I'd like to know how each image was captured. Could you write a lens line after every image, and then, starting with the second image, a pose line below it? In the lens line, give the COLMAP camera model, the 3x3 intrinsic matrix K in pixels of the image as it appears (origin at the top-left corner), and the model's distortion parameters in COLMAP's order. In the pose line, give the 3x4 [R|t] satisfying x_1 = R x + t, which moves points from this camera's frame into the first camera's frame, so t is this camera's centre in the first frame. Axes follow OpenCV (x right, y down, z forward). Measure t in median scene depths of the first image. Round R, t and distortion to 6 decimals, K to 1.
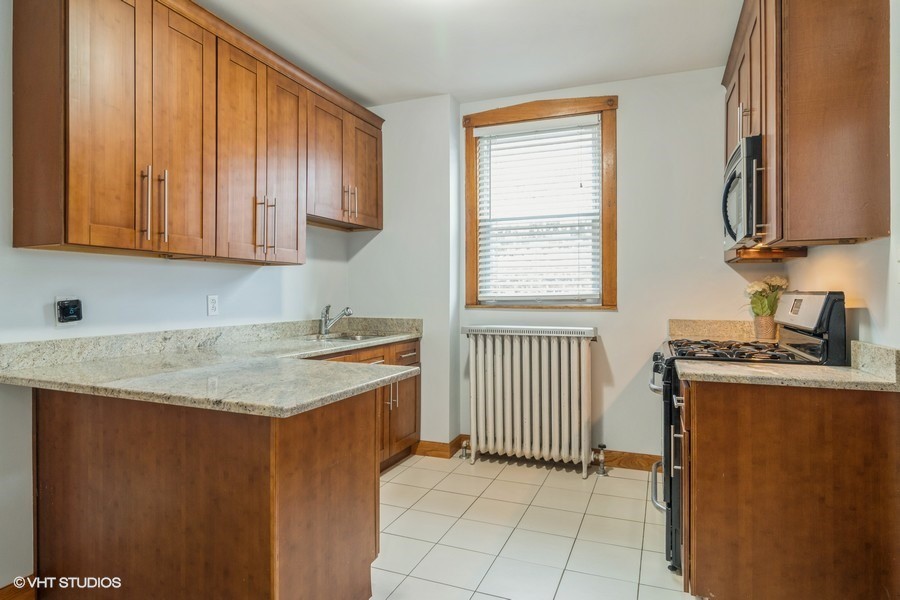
lens RADIAL K [[524.2, 0, 449.7], [0, 524.2, 292.2], [0, 0, 1]] dist [0.001962, 0.000745]
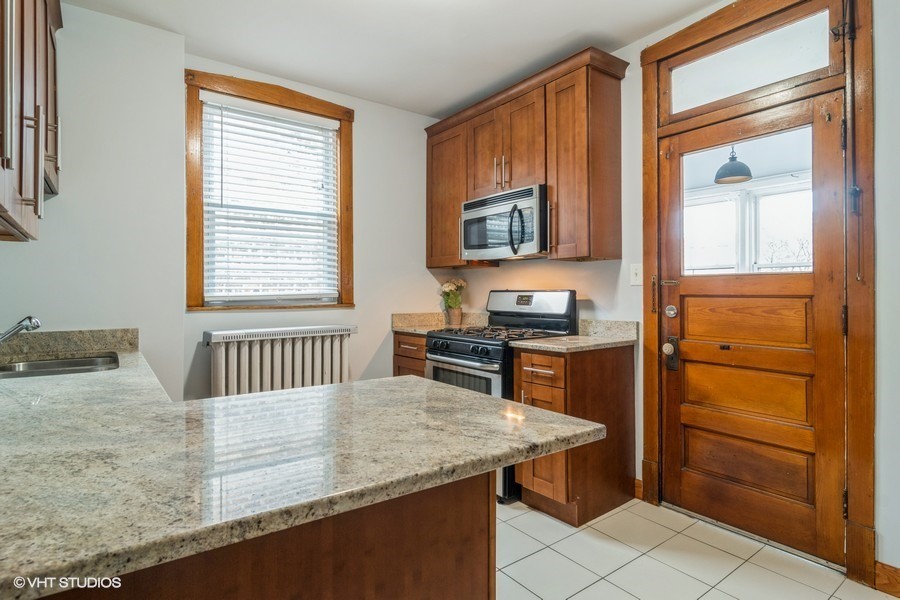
lens RADIAL K [[480.0, 0, 449.3], [0, 480.0, 289.9], [0, 0, 1]] dist [-0.002002, -0.000158]
pose [[0.521916, 0.002529, 0.852993, -0.408393], [0.002825, 0.999985, -0.004693, 0.002805], [-0.852992, 0.004859, 0.521901, 0.302938]]
